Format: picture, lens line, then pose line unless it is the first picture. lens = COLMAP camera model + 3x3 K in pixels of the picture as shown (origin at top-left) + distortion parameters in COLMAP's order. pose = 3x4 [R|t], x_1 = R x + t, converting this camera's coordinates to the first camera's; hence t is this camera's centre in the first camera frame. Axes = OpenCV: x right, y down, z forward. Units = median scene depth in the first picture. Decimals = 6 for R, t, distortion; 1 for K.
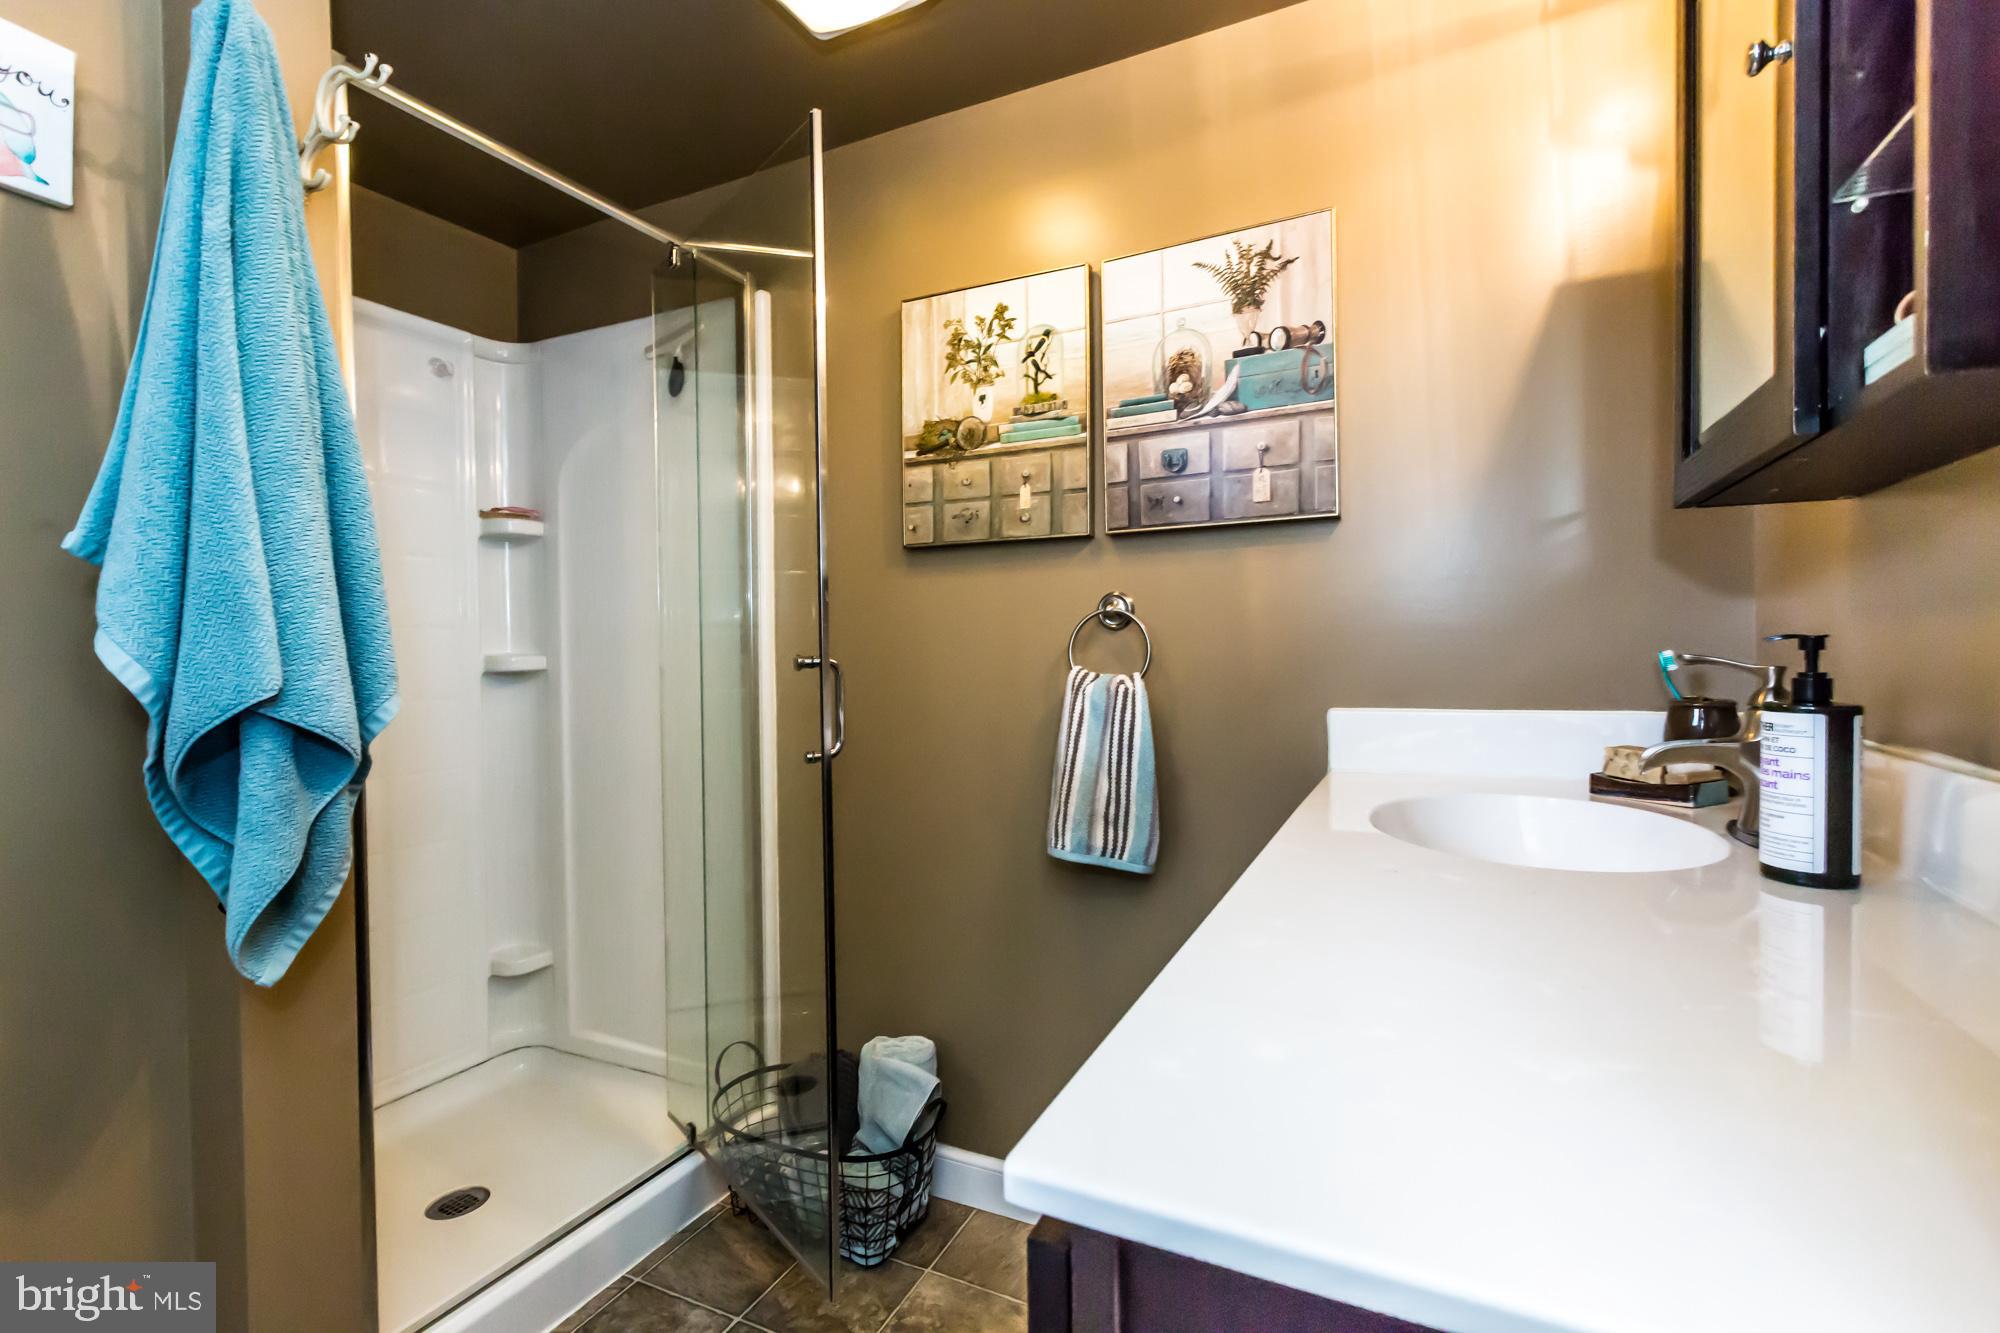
lens RADIAL K [[913.8, 0, 1000.0], [0, 913.8, 666.5], [0, 0, 1]] dist [0.000772, 0.000199]
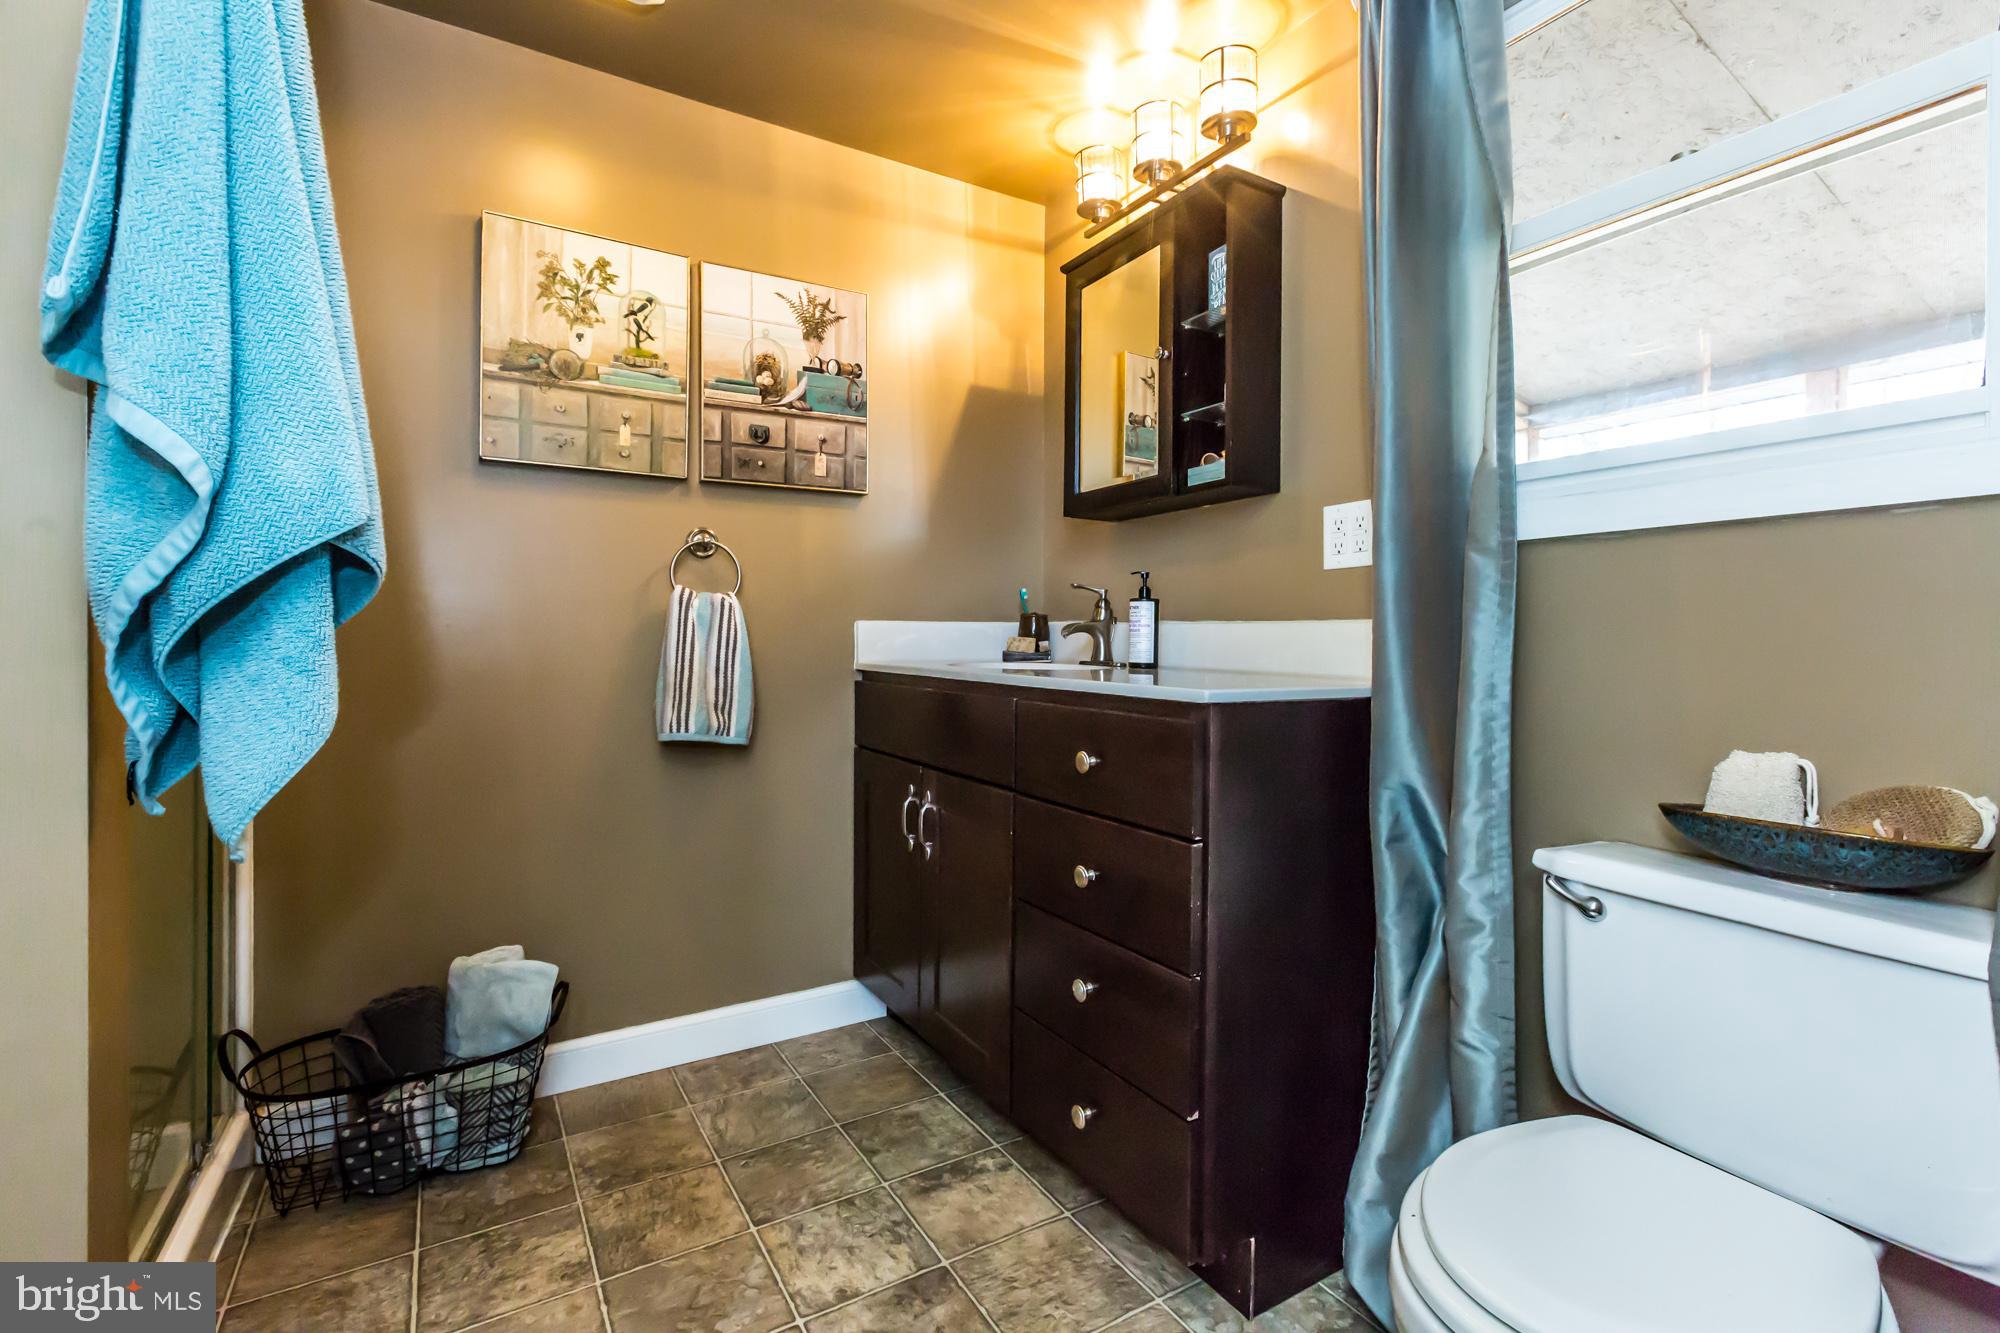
lens RADIAL K [[913.8, 0, 1000.0], [0, 913.8, 666.5], [0, 0, 1]] dist [0.000772, 0.000199]
pose [[0.529927, -0.011127, 0.847970, -0.724158], [0.004184, 0.999936, 0.010507, 0.097355], [-0.848033, -0.002021, 0.529940, -0.006143]]
